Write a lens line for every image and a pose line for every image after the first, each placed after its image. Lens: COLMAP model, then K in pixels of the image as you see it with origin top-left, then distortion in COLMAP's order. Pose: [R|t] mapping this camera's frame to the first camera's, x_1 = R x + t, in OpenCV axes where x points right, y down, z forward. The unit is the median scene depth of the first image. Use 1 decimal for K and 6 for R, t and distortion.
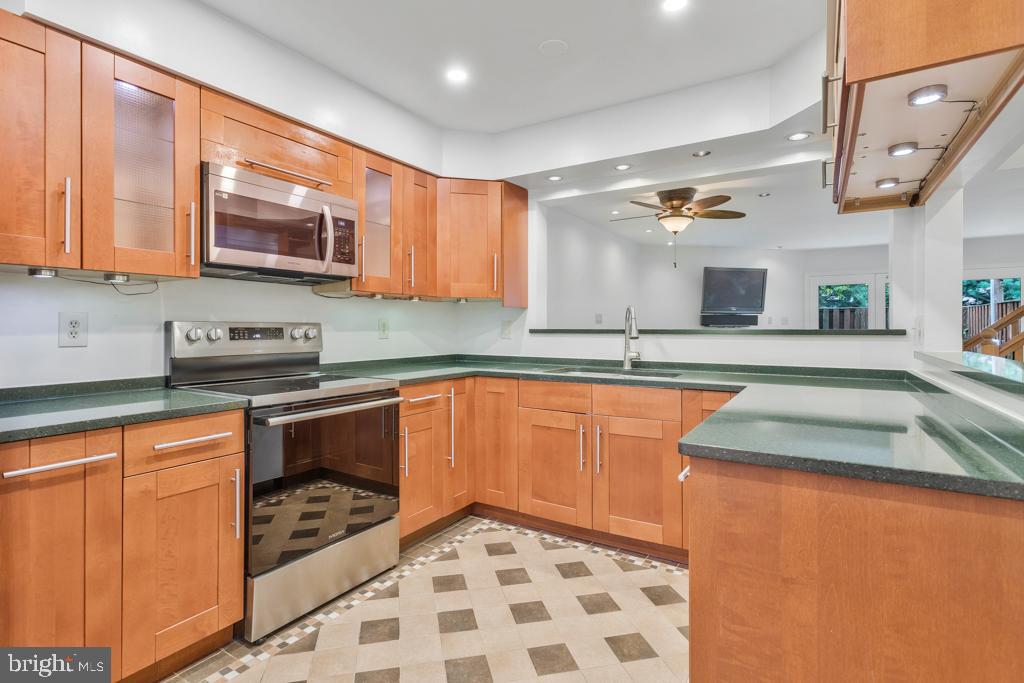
lens RADIAL K [[493.9, 0, 509.3], [0, 493.9, 331.1], [0, 0, 1]] dist [0.003557, 0.001627]
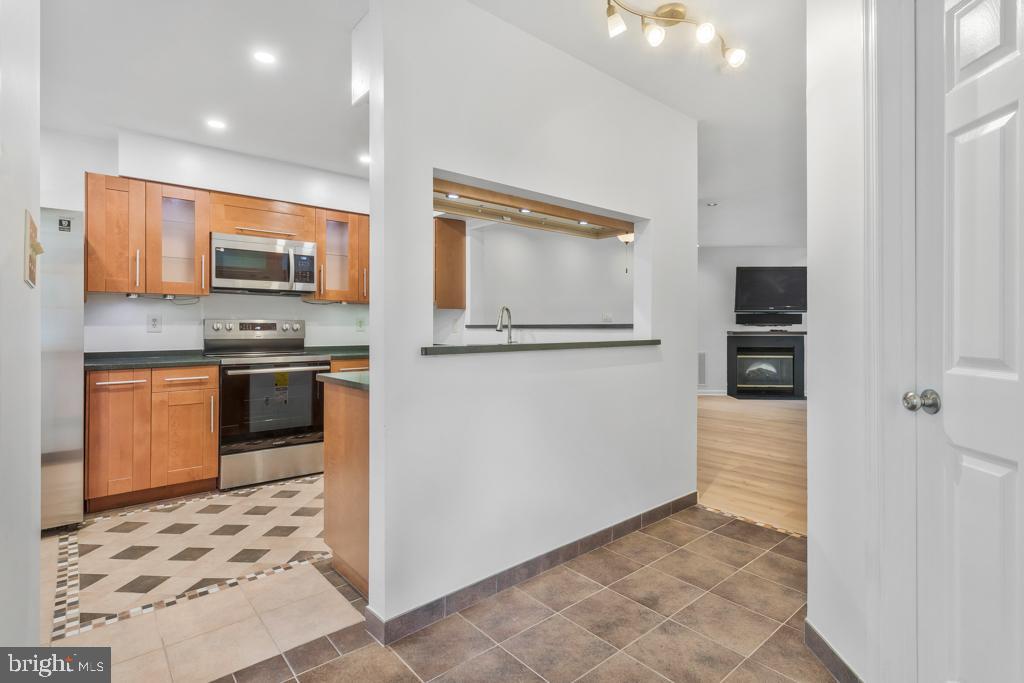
lens RADIAL K [[493.9, 0, 520.6], [0, 493.9, 332.8], [0, 0, 1]] dist [0.003557, 0.001627]
pose [[0.957993, 0.003250, -0.286774, 0.891415], [-0.002893, 0.999994, 0.001669, 0.022521], [0.286778, -0.000769, 0.957997, -0.380591]]
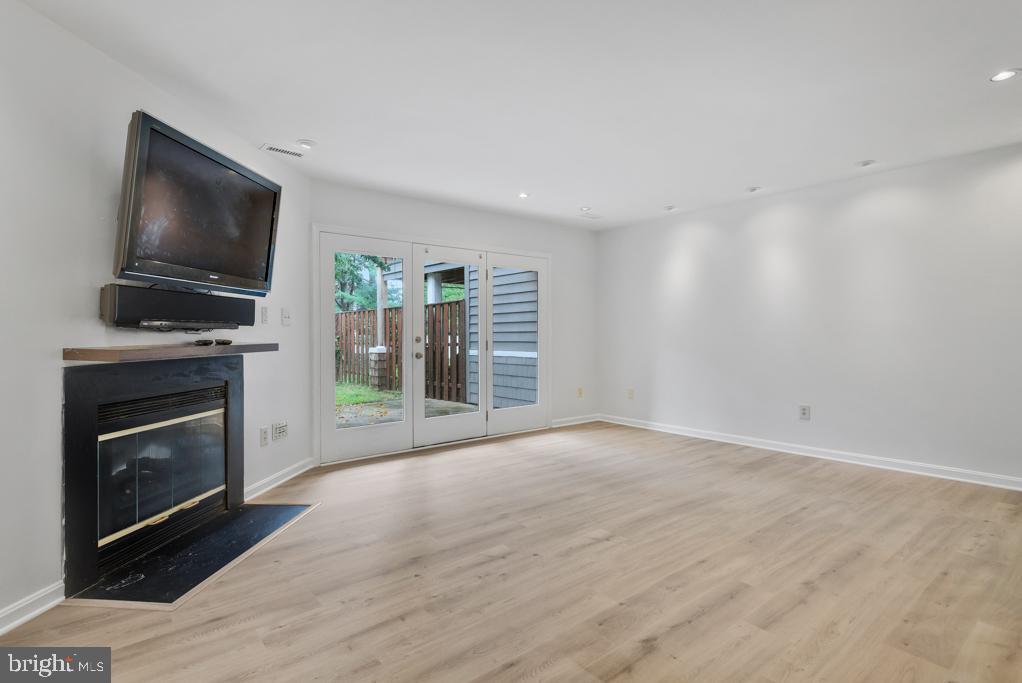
lens RADIAL K [[492.9, 0, 509.0], [0, 492.9, 337.3], [0, 0, 1]] dist [0.003557, 0.001627]
pose [[0.318261, -0.007396, 0.947974, 0.688192], [0.014741, 0.999887, 0.002852, 0.000411], [-0.947888, 0.013066, 0.318335, 2.446009]]
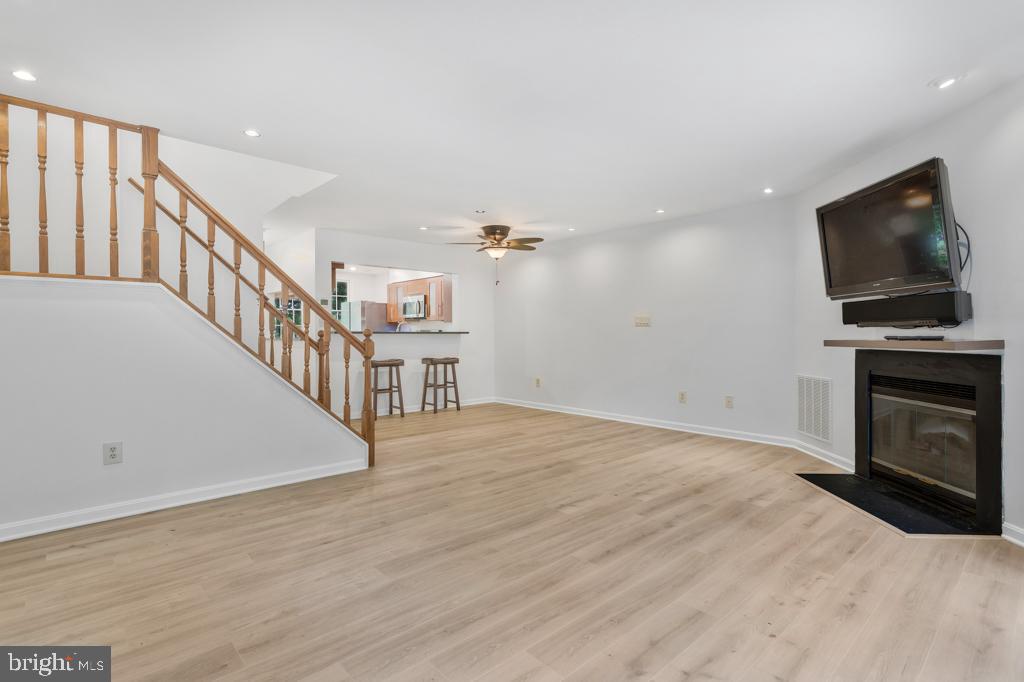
lens RADIAL K [[493.9, 0, 513.0], [0, 493.9, 337.7], [0, 0, 1]] dist [0.003557, 0.001627]
pose [[-0.264547, 0.005666, -0.964356, 3.309226], [-0.004764, 0.999963, 0.007182, 0.000455], [0.964361, 0.006494, -0.264510, 2.843987]]
